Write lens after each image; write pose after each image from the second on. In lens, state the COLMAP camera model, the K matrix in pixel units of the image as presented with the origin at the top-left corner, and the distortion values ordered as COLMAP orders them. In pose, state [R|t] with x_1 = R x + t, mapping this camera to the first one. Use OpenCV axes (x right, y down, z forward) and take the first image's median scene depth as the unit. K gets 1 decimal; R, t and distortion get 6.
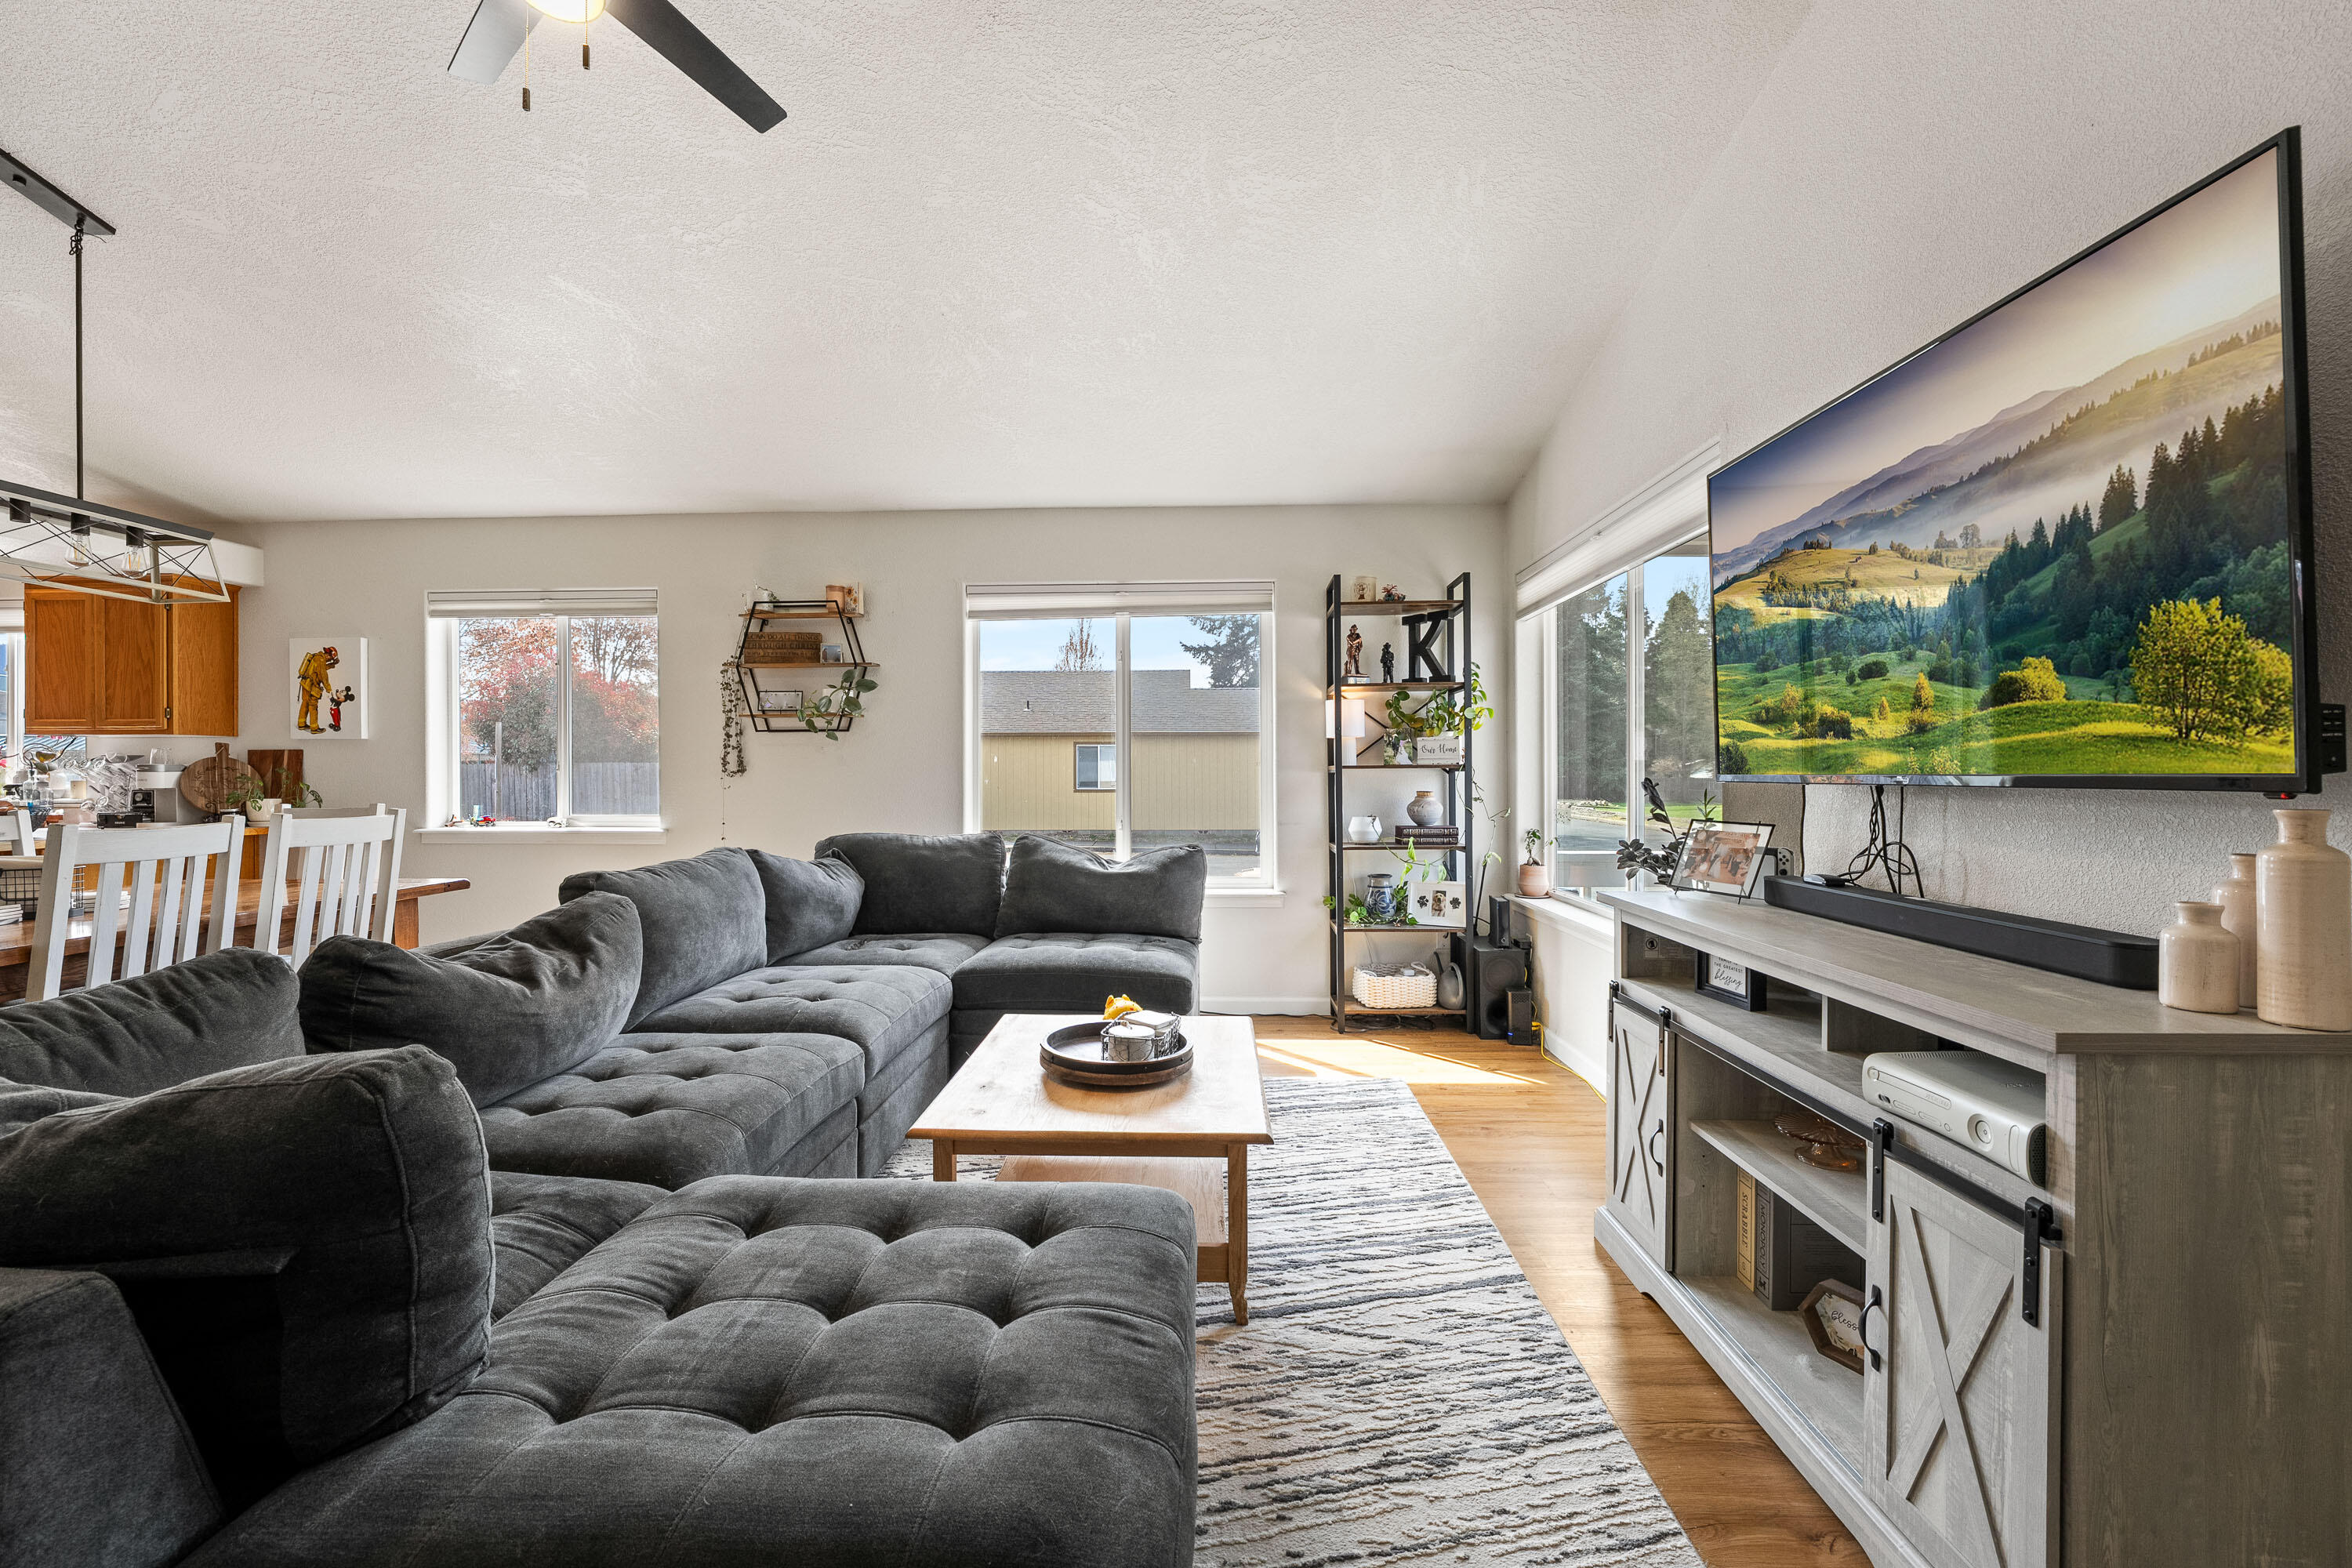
lens RADIAL K [[976.3, 0, 1176.0], [0, 976.3, 784.0], [0, 0, 1]] dist [0.001454, 0.000413]
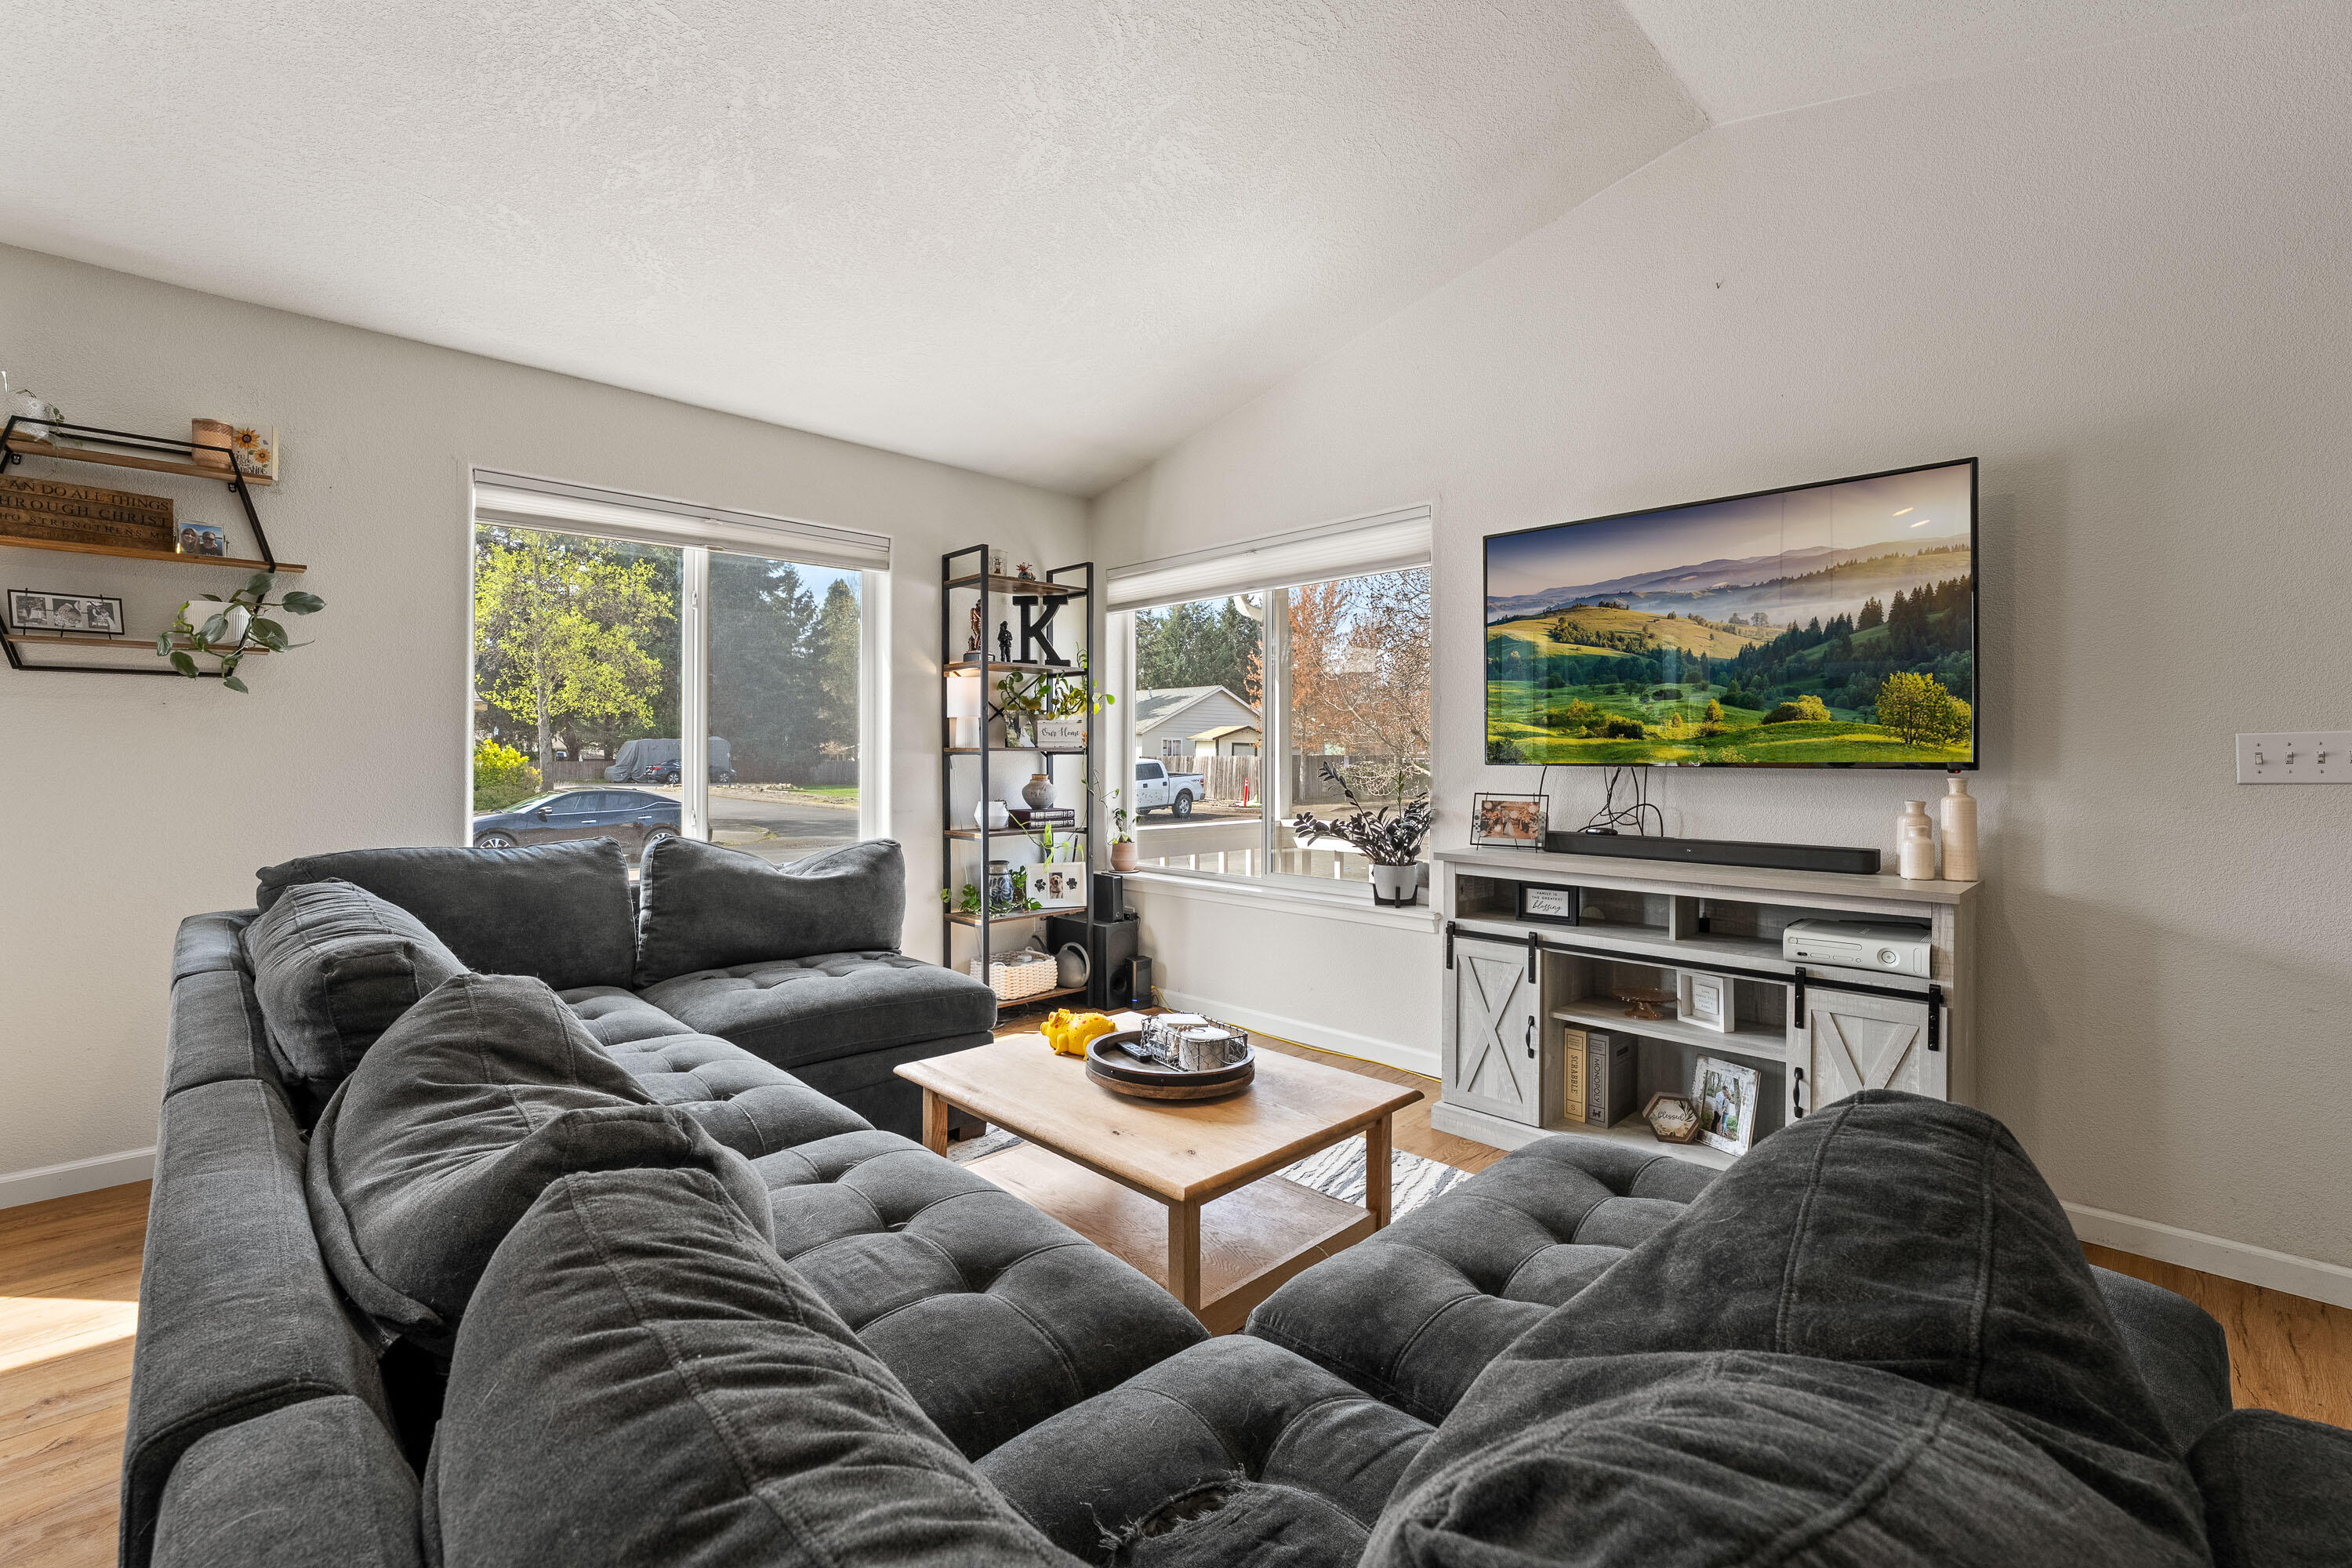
lens RADIAL K [[1017.5, 0, 1176.0], [0, 1017.5, 784.0], [0, 0, 1]] dist [-0.000984, -0.000439]
pose [[0.686836, -0.013432, 0.726688, -0.947738], [0.001355, 0.999851, 0.017201, -0.001910], [-0.726811, -0.010830, 0.686752, 0.433135]]
